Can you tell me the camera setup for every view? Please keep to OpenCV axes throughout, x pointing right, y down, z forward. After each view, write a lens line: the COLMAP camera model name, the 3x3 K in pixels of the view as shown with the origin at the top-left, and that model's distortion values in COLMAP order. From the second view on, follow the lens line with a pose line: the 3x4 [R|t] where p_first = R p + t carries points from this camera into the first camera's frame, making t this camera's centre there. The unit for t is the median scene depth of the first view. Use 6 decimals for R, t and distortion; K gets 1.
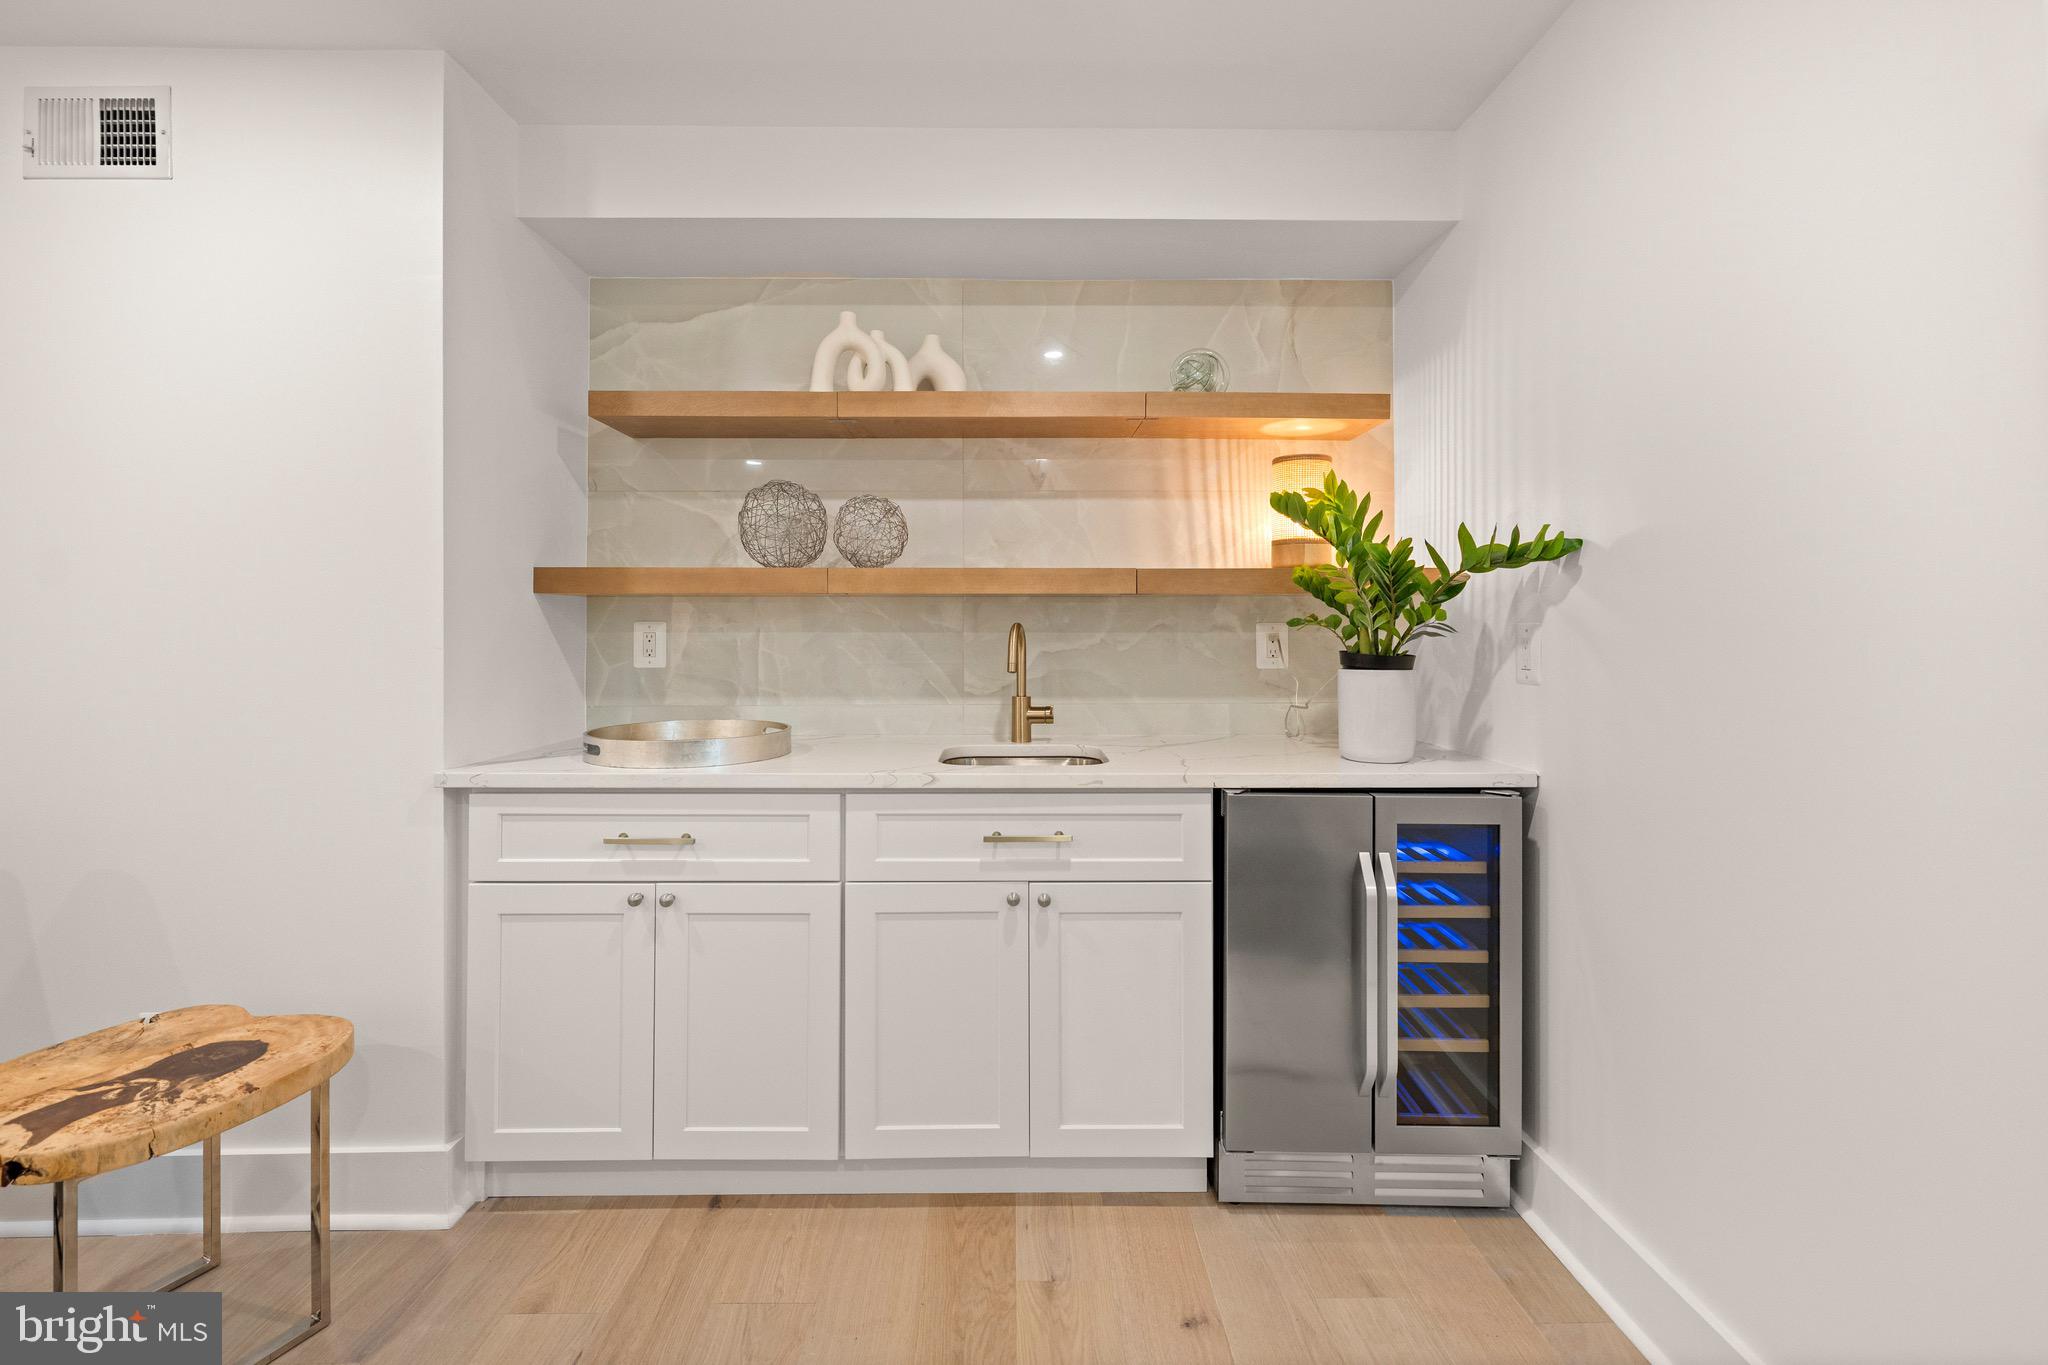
lens RADIAL K [[879.1, 0, 998.2], [0, 879.1, 629.2], [0, 0, 1]] dist [0.002863, 0.000035]
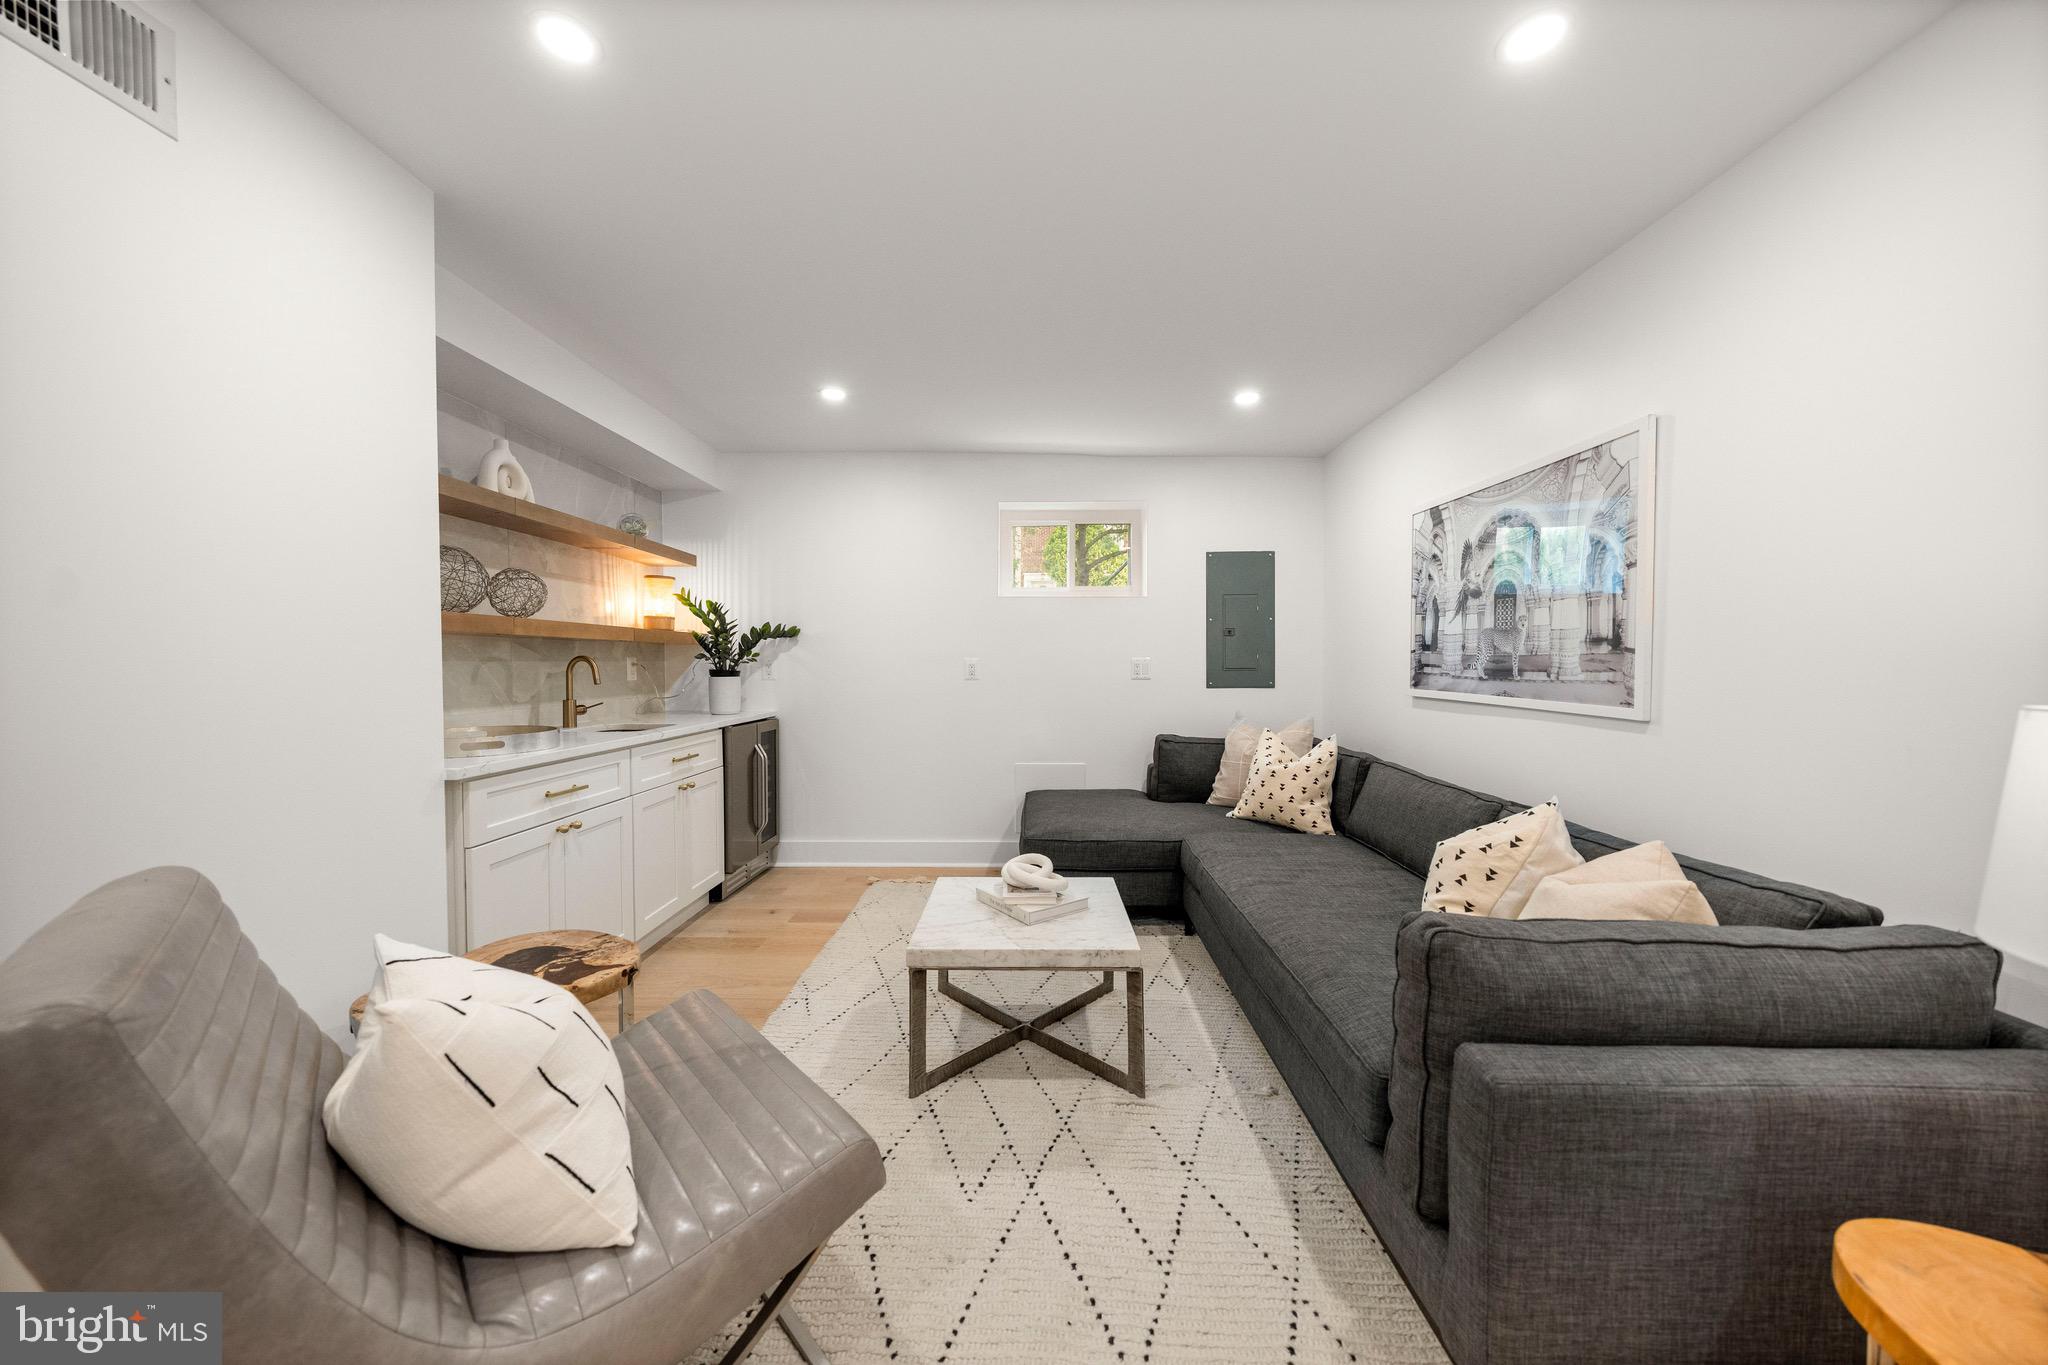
lens RADIAL K [[700.6, 0, 1024.3], [0, 700.6, 674.3], [0, 0, 1]] dist [-0.002016, -0.000168]
pose [[0.027455, -0.016873, 0.999481, -1.530454], [-0.006247, 0.999835, 0.017051, 0.000783], [-0.999604, -0.006712, 0.027345, 0.125944]]
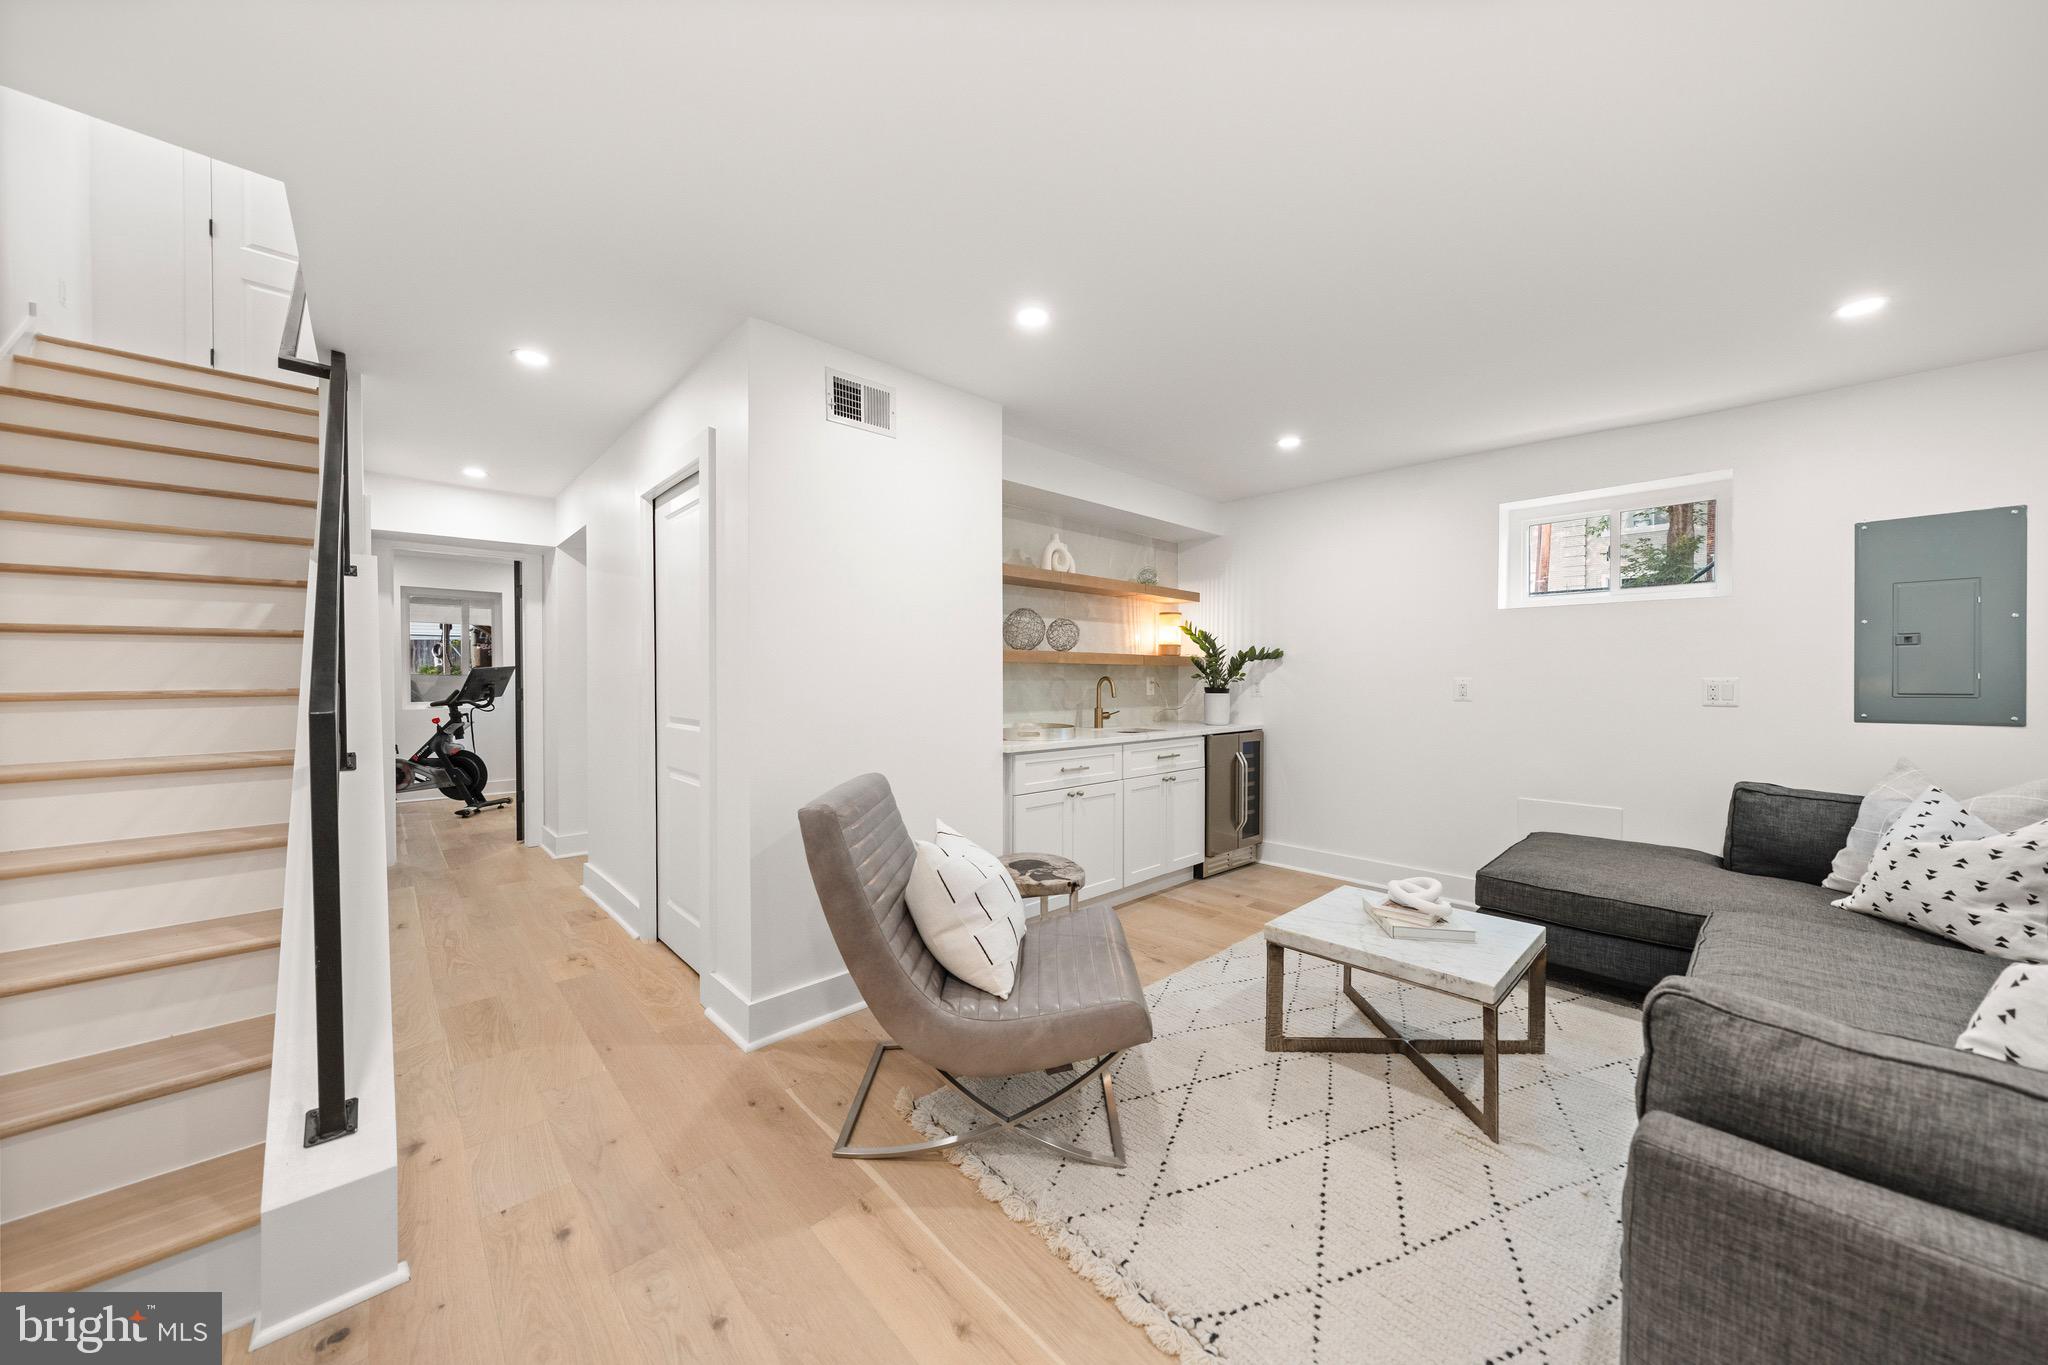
lens RADIAL K [[700.6, 0, 1016.9], [0, 700.6, 682.6], [0, 0, 1]] dist [-0.002016, -0.000168]
pose [[0.740641, -0.002762, 0.671895, -1.655426], [-0.006740, 0.999911, 0.011539, -0.012210], [-0.671867, -0.013075, 0.740557, -0.269090]]
